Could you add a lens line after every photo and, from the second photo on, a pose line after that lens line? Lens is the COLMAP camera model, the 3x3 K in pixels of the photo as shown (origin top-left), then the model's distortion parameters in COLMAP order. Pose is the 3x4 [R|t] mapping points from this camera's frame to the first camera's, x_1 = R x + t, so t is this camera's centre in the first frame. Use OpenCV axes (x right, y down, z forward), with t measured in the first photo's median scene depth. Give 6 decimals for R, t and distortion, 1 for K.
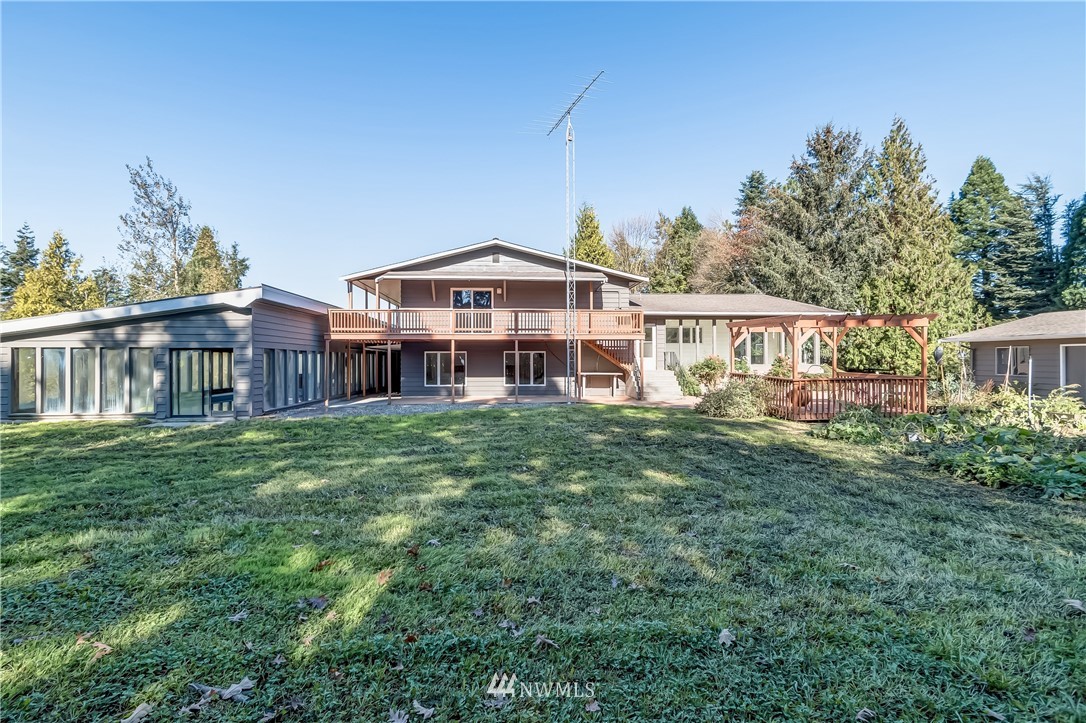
lens RADIAL K [[472.9, 0, 542.1], [0, 472.9, 361.9], [0, 0, 1]] dist [0.004048, -0.001895]
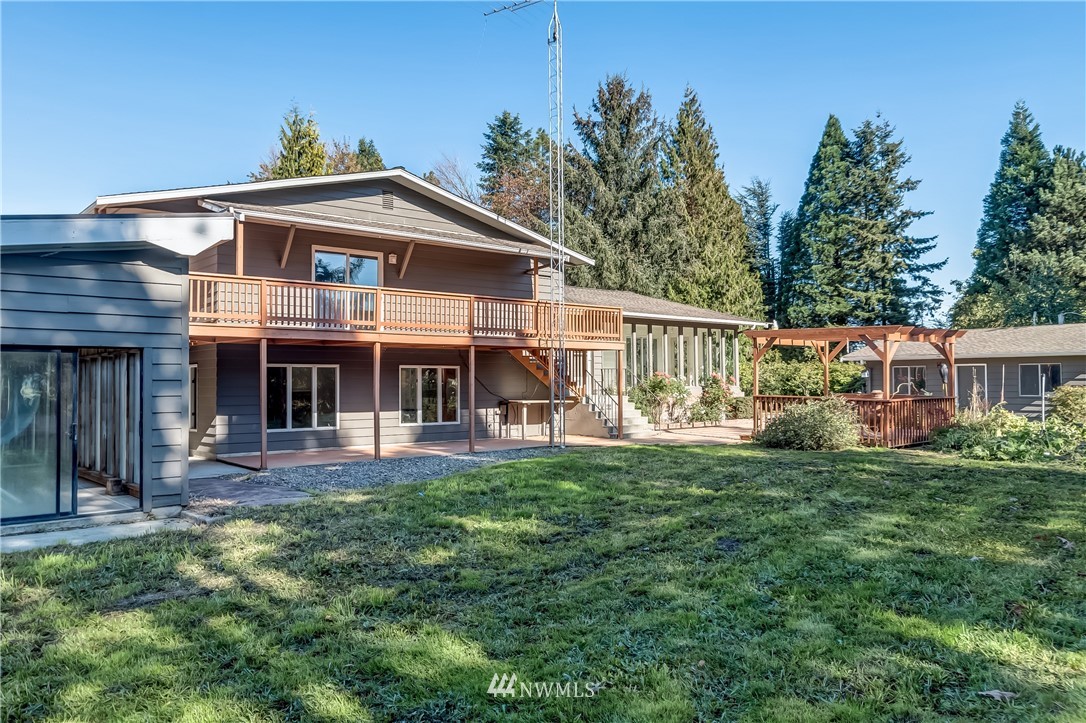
lens RADIAL K [[794.3, 0, 542.3], [0, 794.3, 360.9], [0, 0, 1]] dist [-0.000710, 0.000303]
pose [[0.792382, 0.014107, 0.609863, -0.304554], [0.008622, 0.999374, -0.034320, 0.003639], [-0.609965, 0.032452, 0.791764, 0.081049]]
